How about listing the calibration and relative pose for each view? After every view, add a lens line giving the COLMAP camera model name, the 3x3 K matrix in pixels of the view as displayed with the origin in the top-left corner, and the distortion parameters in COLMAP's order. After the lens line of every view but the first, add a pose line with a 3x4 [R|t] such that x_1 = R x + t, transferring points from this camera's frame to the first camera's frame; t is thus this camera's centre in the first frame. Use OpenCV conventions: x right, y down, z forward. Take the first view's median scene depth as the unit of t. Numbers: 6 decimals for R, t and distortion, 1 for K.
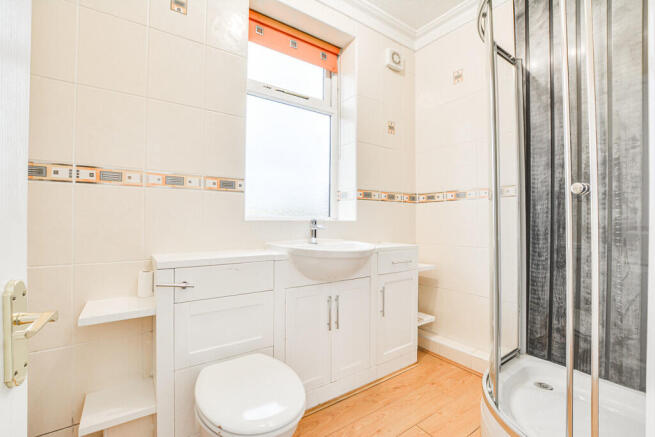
lens RADIAL K [[297.4, 0, 329.3], [0, 297.4, 214.4], [0, 0, 1]] dist [-0.021041, 0.002984]
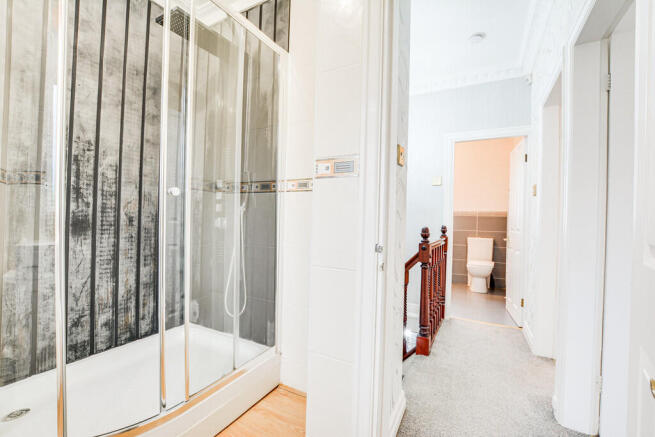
lens RADIAL K [[297.4, 0, 330.4], [0, 297.4, 217.5], [0, 0, 1]] dist [-0.021041, 0.002984]
pose [[-0.432463, -0.008818, 0.901609, -0.418309], [-0.031796, 0.999479, -0.005476, 0.013497], [-0.901091, -0.031036, -0.432518, 0.627887]]
